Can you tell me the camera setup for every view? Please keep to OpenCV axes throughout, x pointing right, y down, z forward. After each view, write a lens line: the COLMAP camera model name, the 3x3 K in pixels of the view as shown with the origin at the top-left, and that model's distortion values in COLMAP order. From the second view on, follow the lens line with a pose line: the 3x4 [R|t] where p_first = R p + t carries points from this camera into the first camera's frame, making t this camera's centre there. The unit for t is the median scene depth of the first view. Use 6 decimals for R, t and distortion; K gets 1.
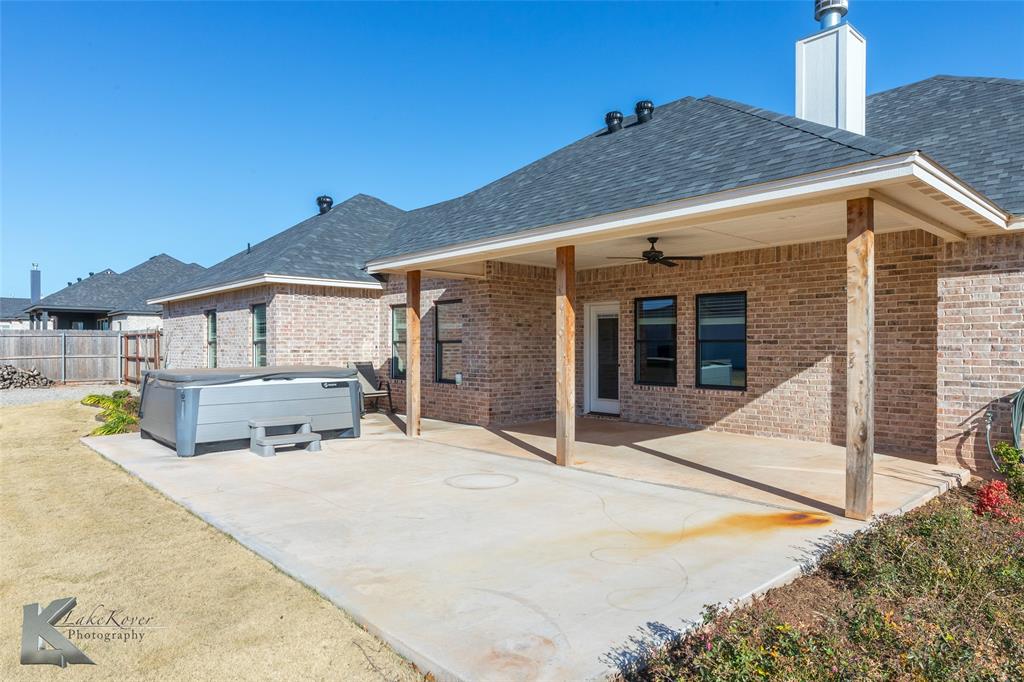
lens RADIAL K [[627.1, 0, 508.7], [0, 627.1, 351.7], [0, 0, 1]] dist [-0.000190, -0.000321]
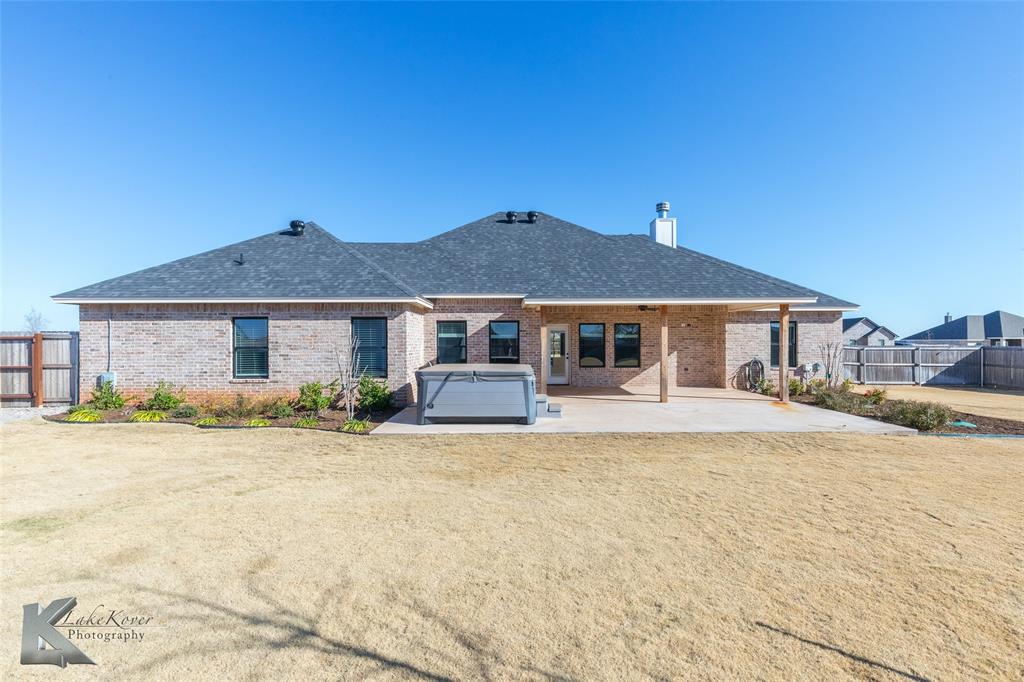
lens RADIAL K [[462.8, 0, 510.2], [0, 462.8, 344.4], [0, 0, 1]] dist [-0.000424, -0.000105]
pose [[0.668970, -0.004543, 0.743275, -1.069483], [0.010554, 0.999939, -0.003387, -0.018097], [-0.743214, 0.010111, 0.668977, 0.213069]]
